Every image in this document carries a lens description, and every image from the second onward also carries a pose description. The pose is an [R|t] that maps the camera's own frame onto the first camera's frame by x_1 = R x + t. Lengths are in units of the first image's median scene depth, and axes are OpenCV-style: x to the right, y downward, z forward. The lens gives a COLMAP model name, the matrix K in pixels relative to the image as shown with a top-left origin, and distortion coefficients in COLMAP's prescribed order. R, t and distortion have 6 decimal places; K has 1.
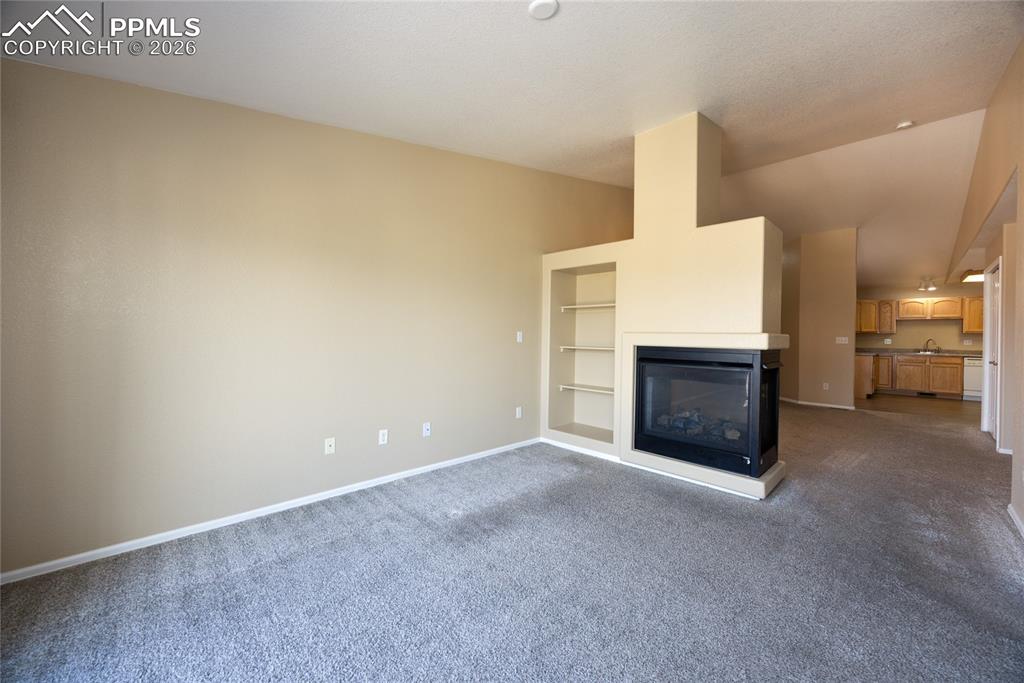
lens RADIAL K [[392.6, 0, 513.4], [0, 392.6, 338.5], [0, 0, 1]] dist [-0.001534, 0.000018]
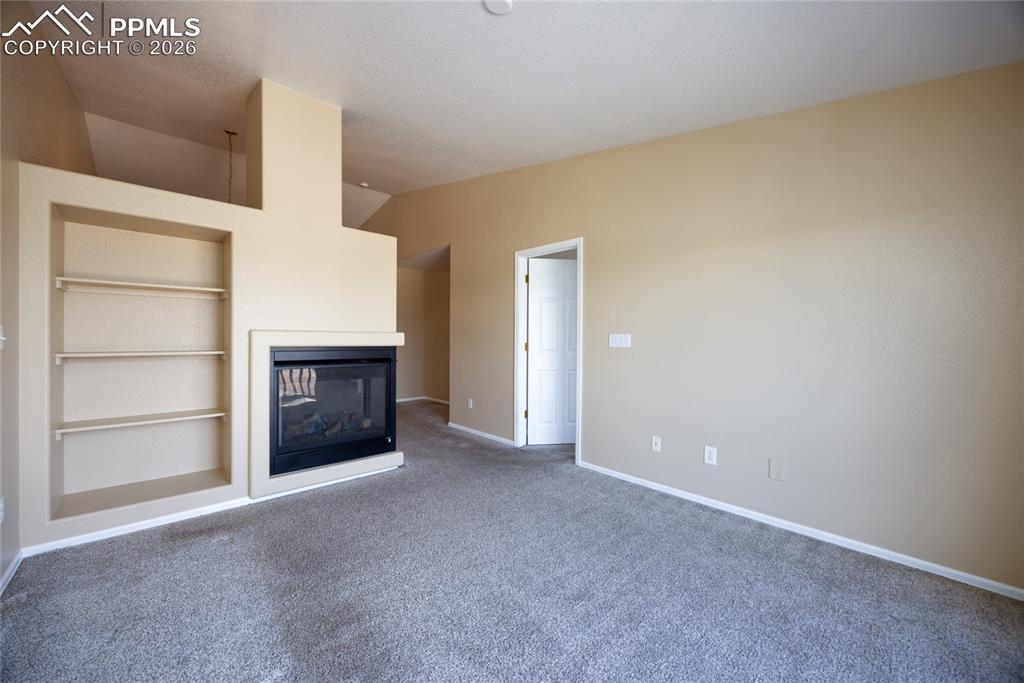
lens RADIAL K [[406.4, 0, 496.3], [0, 406.4, 339.9], [0, 0, 1]] dist [-0.000549, -0.000047]
pose [[0.024419, -0.017739, 0.999544, -0.559411], [0.002757, 0.999840, 0.017677, -0.010405], [-0.999698, 0.002324, 0.024464, 0.581192]]
